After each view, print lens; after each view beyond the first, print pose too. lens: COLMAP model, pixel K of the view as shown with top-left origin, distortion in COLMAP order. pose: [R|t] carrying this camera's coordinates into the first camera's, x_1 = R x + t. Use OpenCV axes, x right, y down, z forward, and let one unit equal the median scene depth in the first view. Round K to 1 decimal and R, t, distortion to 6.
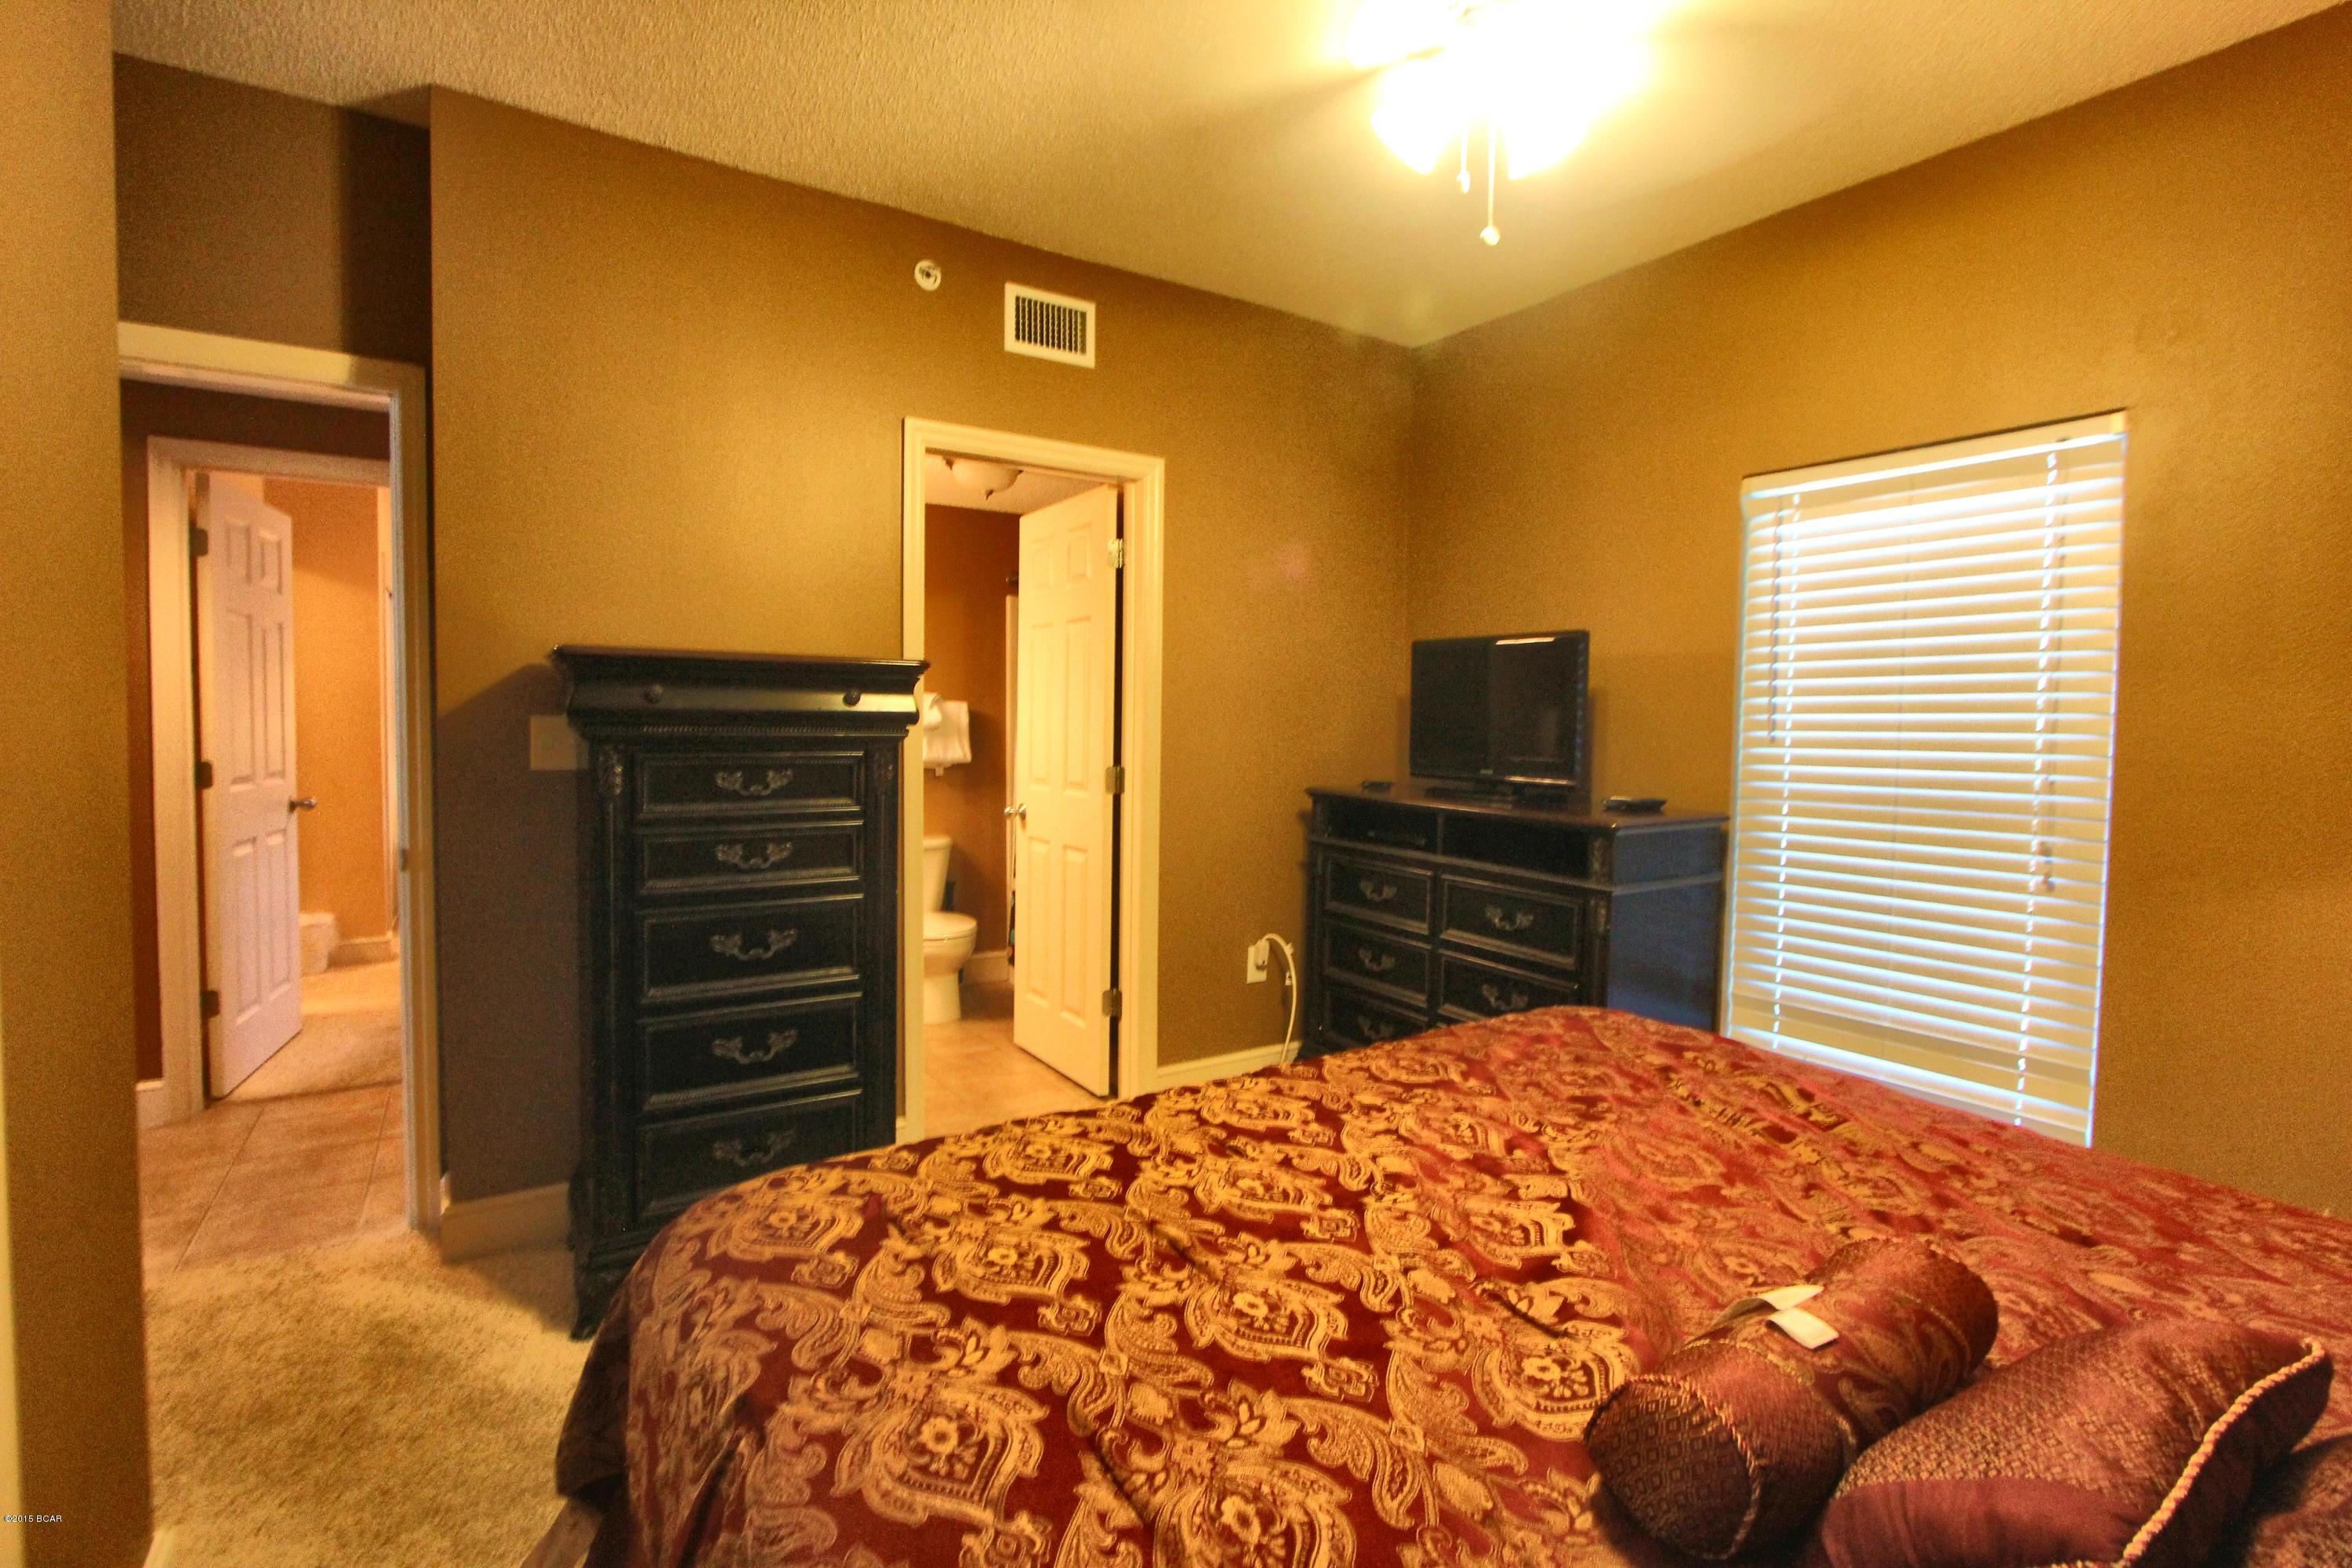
lens RADIAL K [[1082.2, 0, 1189.1], [0, 1082.2, 765.0], [0, 0, 1]] dist [-0.016119, -0.000258]
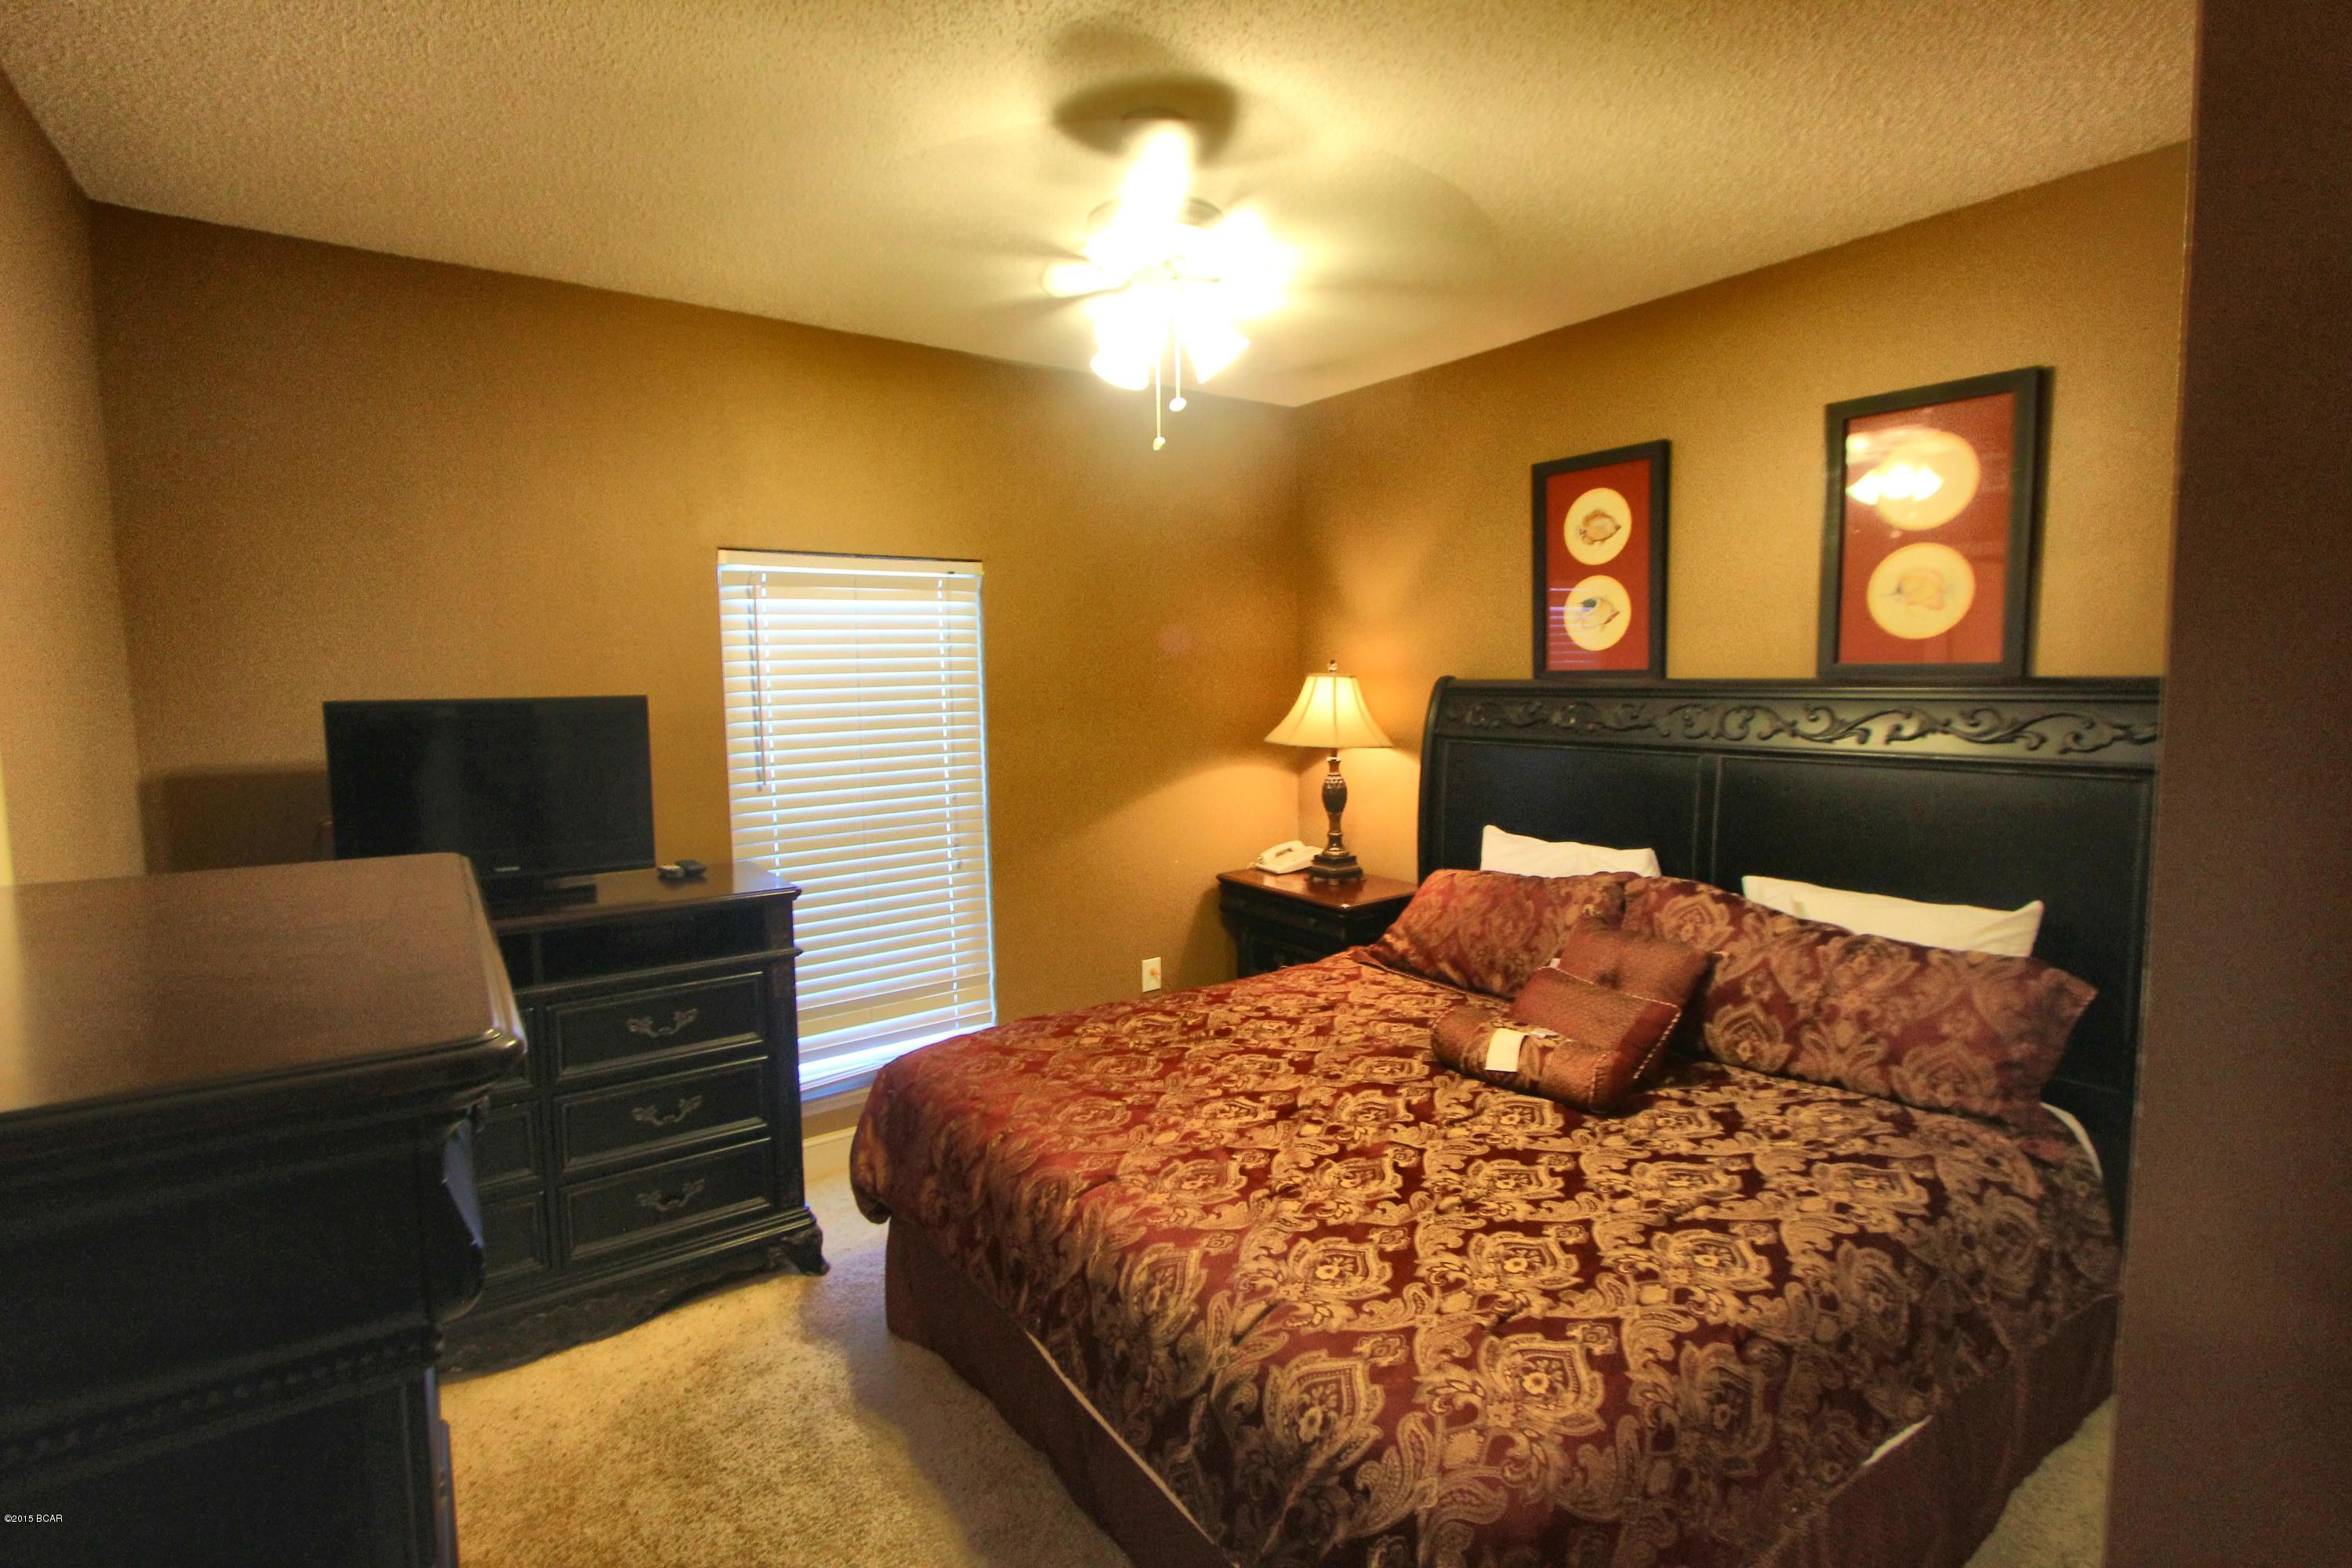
lens RADIAL K [[1082.2, 0, 1195.7], [0, 1082.2, 776.6], [0, 0, 1]] dist [-0.016119, -0.000258]
pose [[-0.051107, -0.111735, 0.992423, -1.341115], [0.059677, 0.991604, 0.114716, -0.311605], [-0.996909, 0.065087, -0.044010, 1.337493]]
